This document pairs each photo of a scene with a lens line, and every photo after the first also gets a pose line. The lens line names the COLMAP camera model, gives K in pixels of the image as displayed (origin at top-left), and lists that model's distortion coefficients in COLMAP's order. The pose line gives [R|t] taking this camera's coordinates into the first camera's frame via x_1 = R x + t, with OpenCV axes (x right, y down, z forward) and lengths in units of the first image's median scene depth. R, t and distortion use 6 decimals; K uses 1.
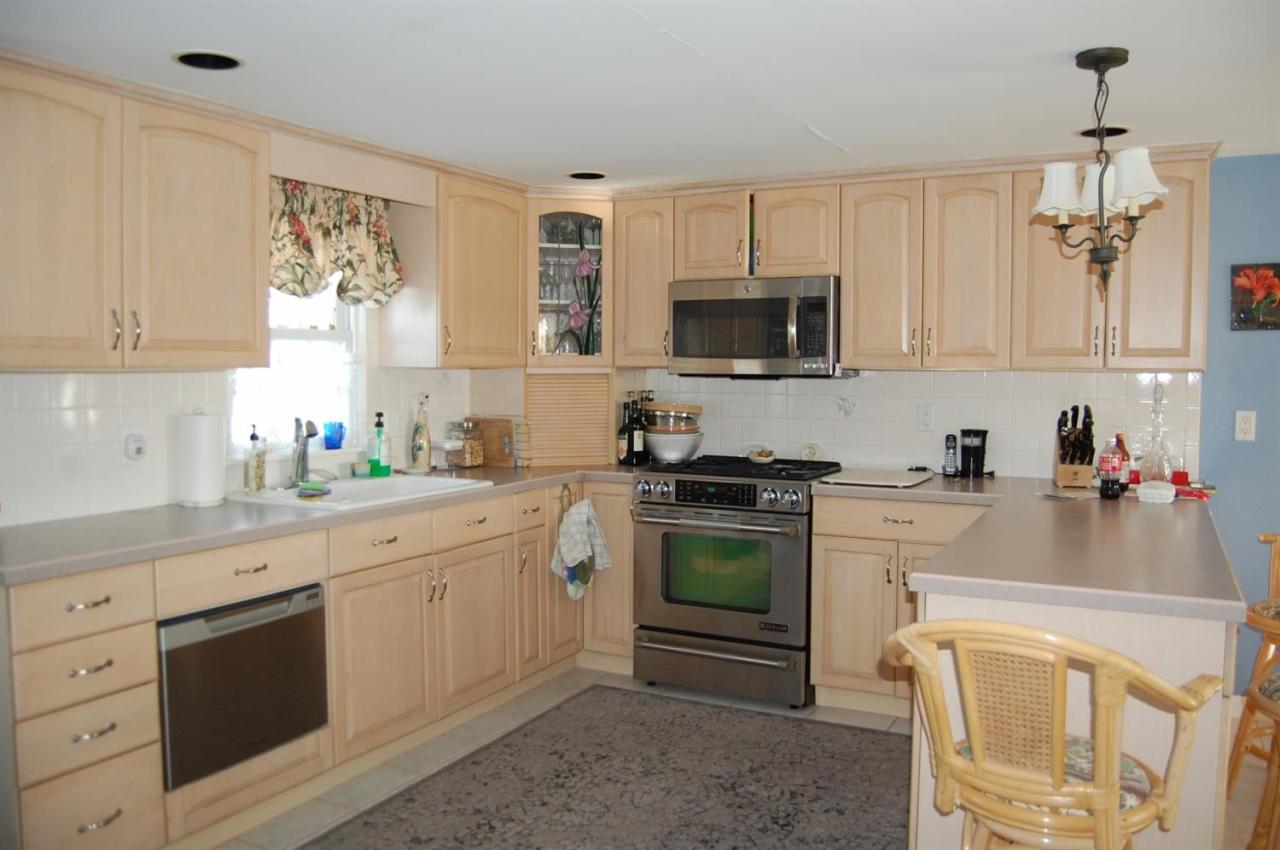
lens RADIAL K [[1011.8, 0, 640.0], [0, 1011.8, 425.0], [0, 0, 1]] dist [-0.080273, 0.008579]
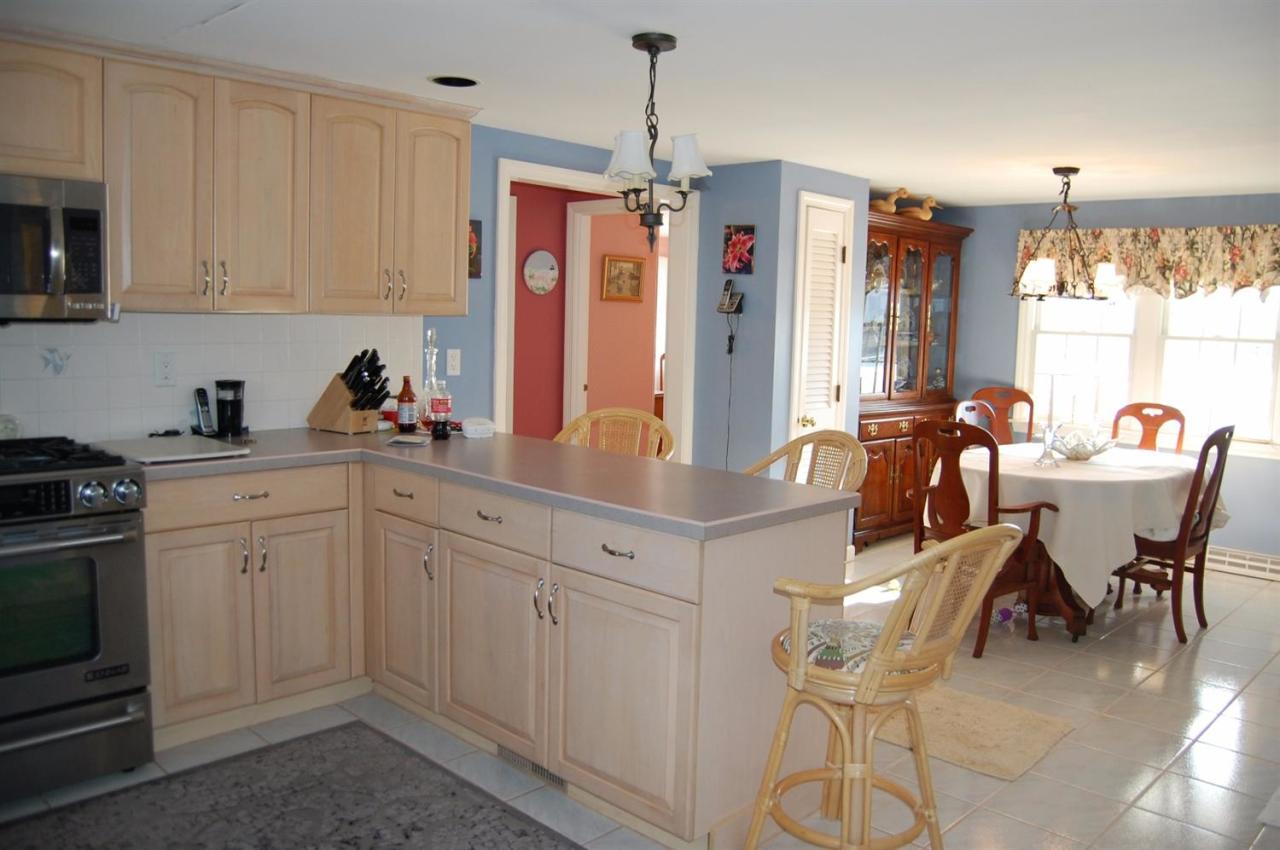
lens RADIAL K [[1011.8, 0, 640.0], [0, 1011.8, 425.0], [0, 0, 1]] dist [-0.080273, 0.008579]
pose [[0.281284, -0.101010, 0.954294, -0.416026], [0.030218, 0.994884, 0.096400, -0.031435], [-0.959149, 0.001721, 0.282897, 0.441571]]
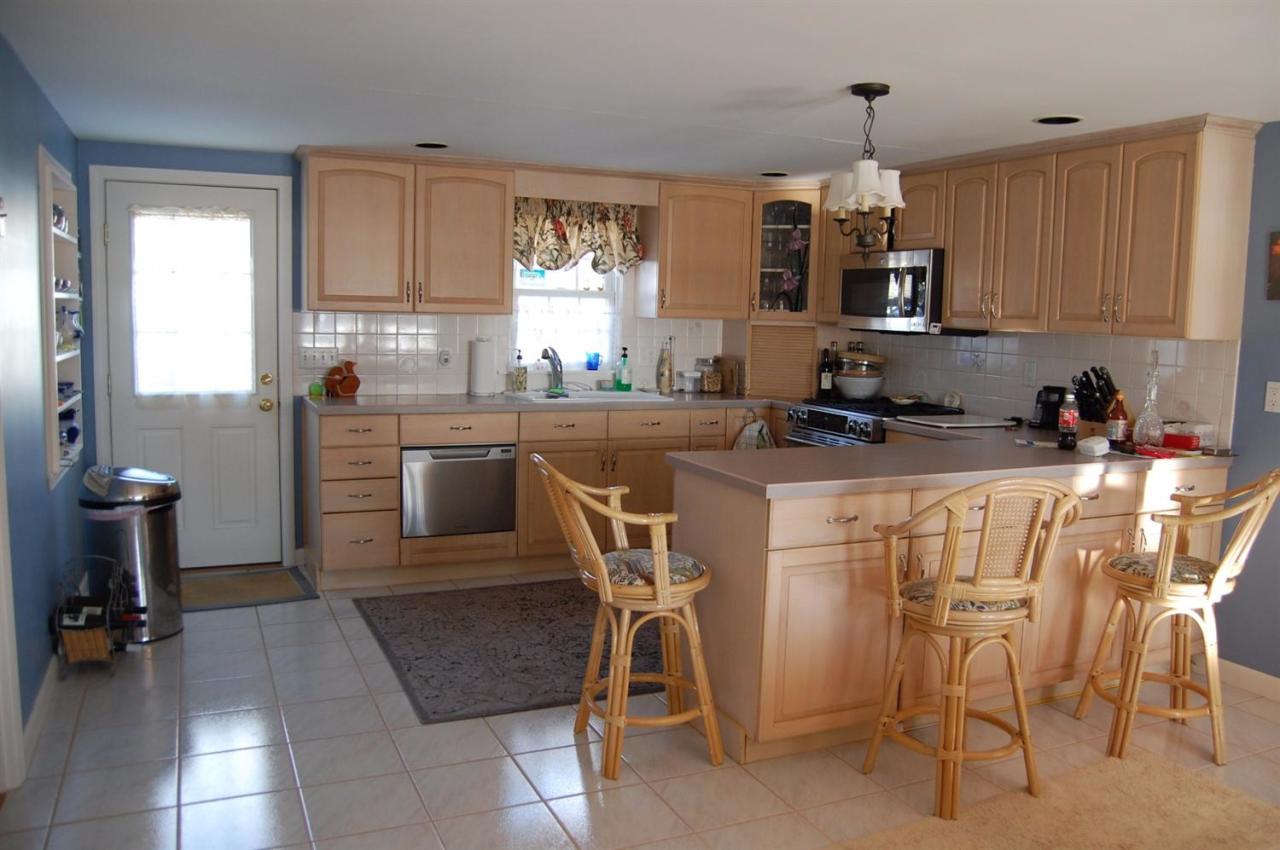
lens RADIAL K [[1011.8, 0, 640.0], [0, 1011.8, 425.0], [0, 0, 1]] dist [-0.080273, 0.008579]
pose [[0.786620, 0.087615, -0.611189, 0.679151], [-0.059663, 0.996035, 0.065995, 0.001494], [0.614548, -0.015447, 0.788728, -0.154247]]
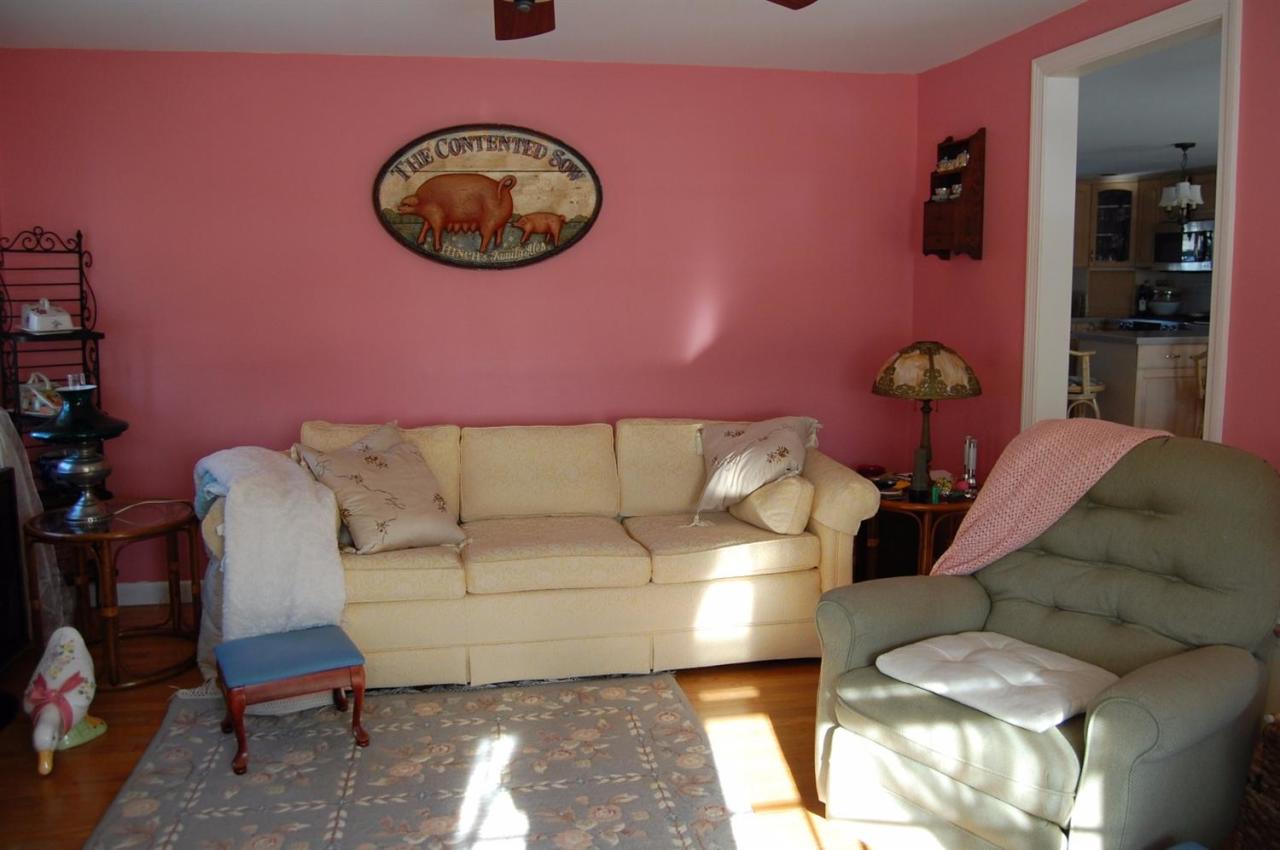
lens RADIAL K [[1011.8, 0, 640.0], [0, 1011.8, 425.0], [0, 0, 1]] dist [-0.080273, 0.008579]
pose [[0.621170, 0.107680, -0.776242, 1.047154], [-0.035155, 0.993347, 0.109665, 0.080762], [0.782887, -0.040832, 0.620823, -1.108277]]
